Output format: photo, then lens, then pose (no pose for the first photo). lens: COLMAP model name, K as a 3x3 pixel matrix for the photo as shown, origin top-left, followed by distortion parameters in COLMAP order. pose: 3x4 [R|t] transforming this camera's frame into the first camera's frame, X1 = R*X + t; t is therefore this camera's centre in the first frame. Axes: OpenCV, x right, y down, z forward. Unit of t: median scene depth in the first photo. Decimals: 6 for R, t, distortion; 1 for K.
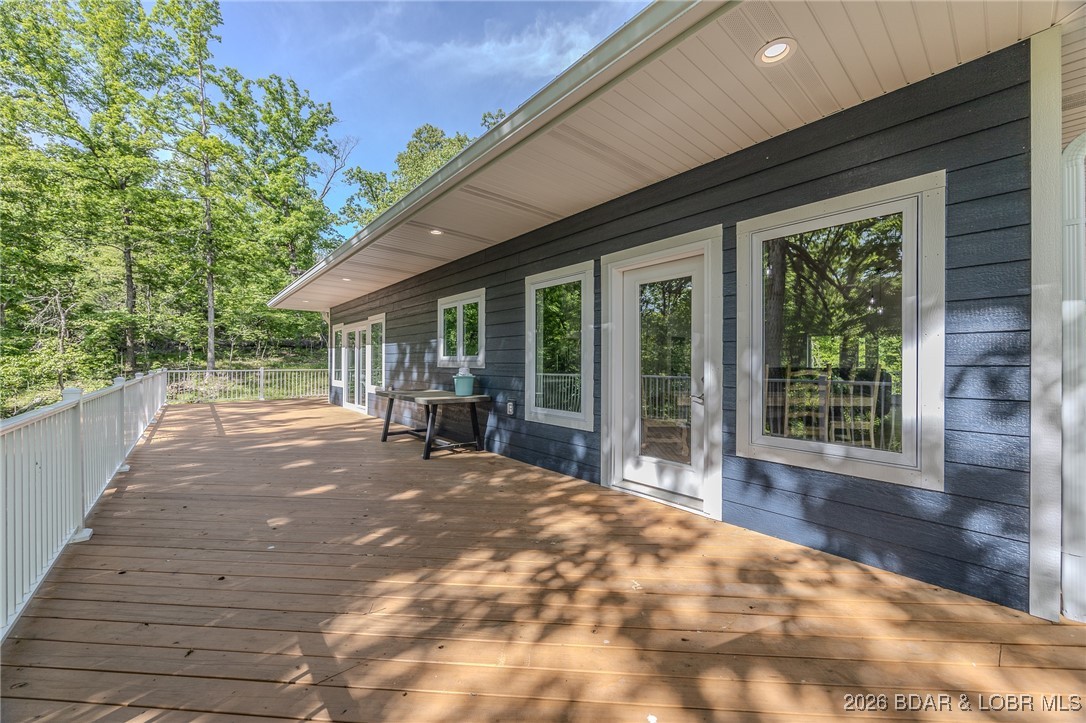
lens RADIAL K [[412.1, 0, 543.5], [0, 412.1, 362.5], [0, 0, 1]] dist [-0.004881, 0.000265]
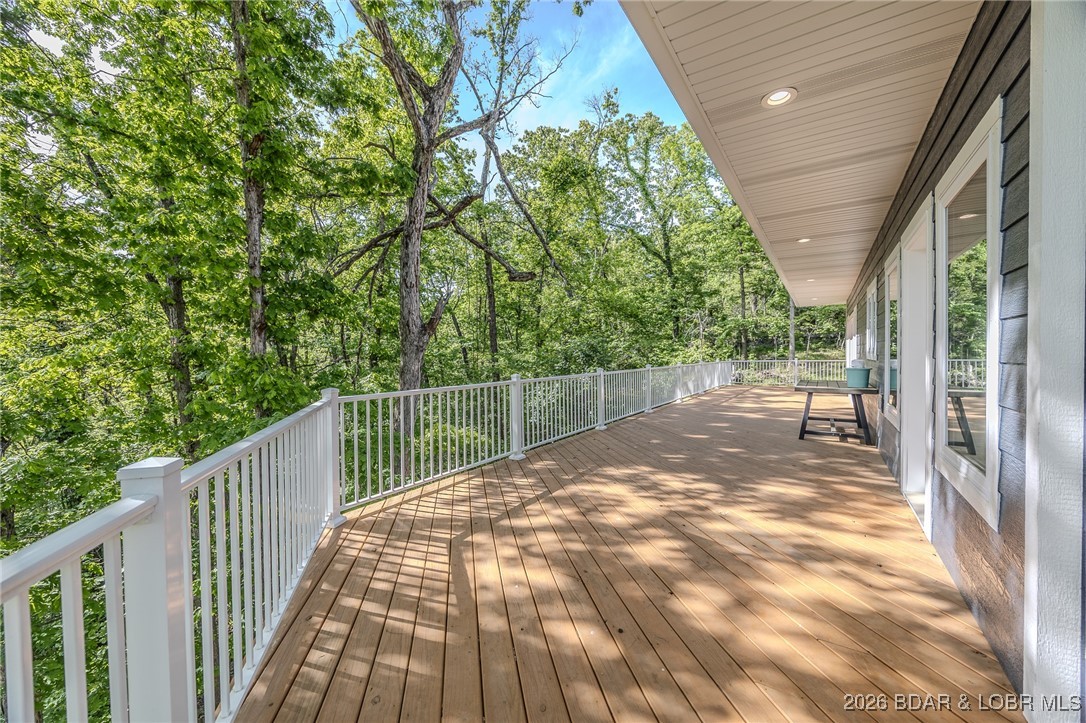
lens RADIAL K [[412.1, 0, 543.9], [0, 412.1, 361.3], [0, 0, 1]] dist [-0.004881, 0.000265]
pose [[0.257856, 0.005760, -0.966166, 1.363823], [0.015662, 0.999826, 0.010141, -0.013438], [0.966056, -0.017747, 0.257721, 0.019151]]
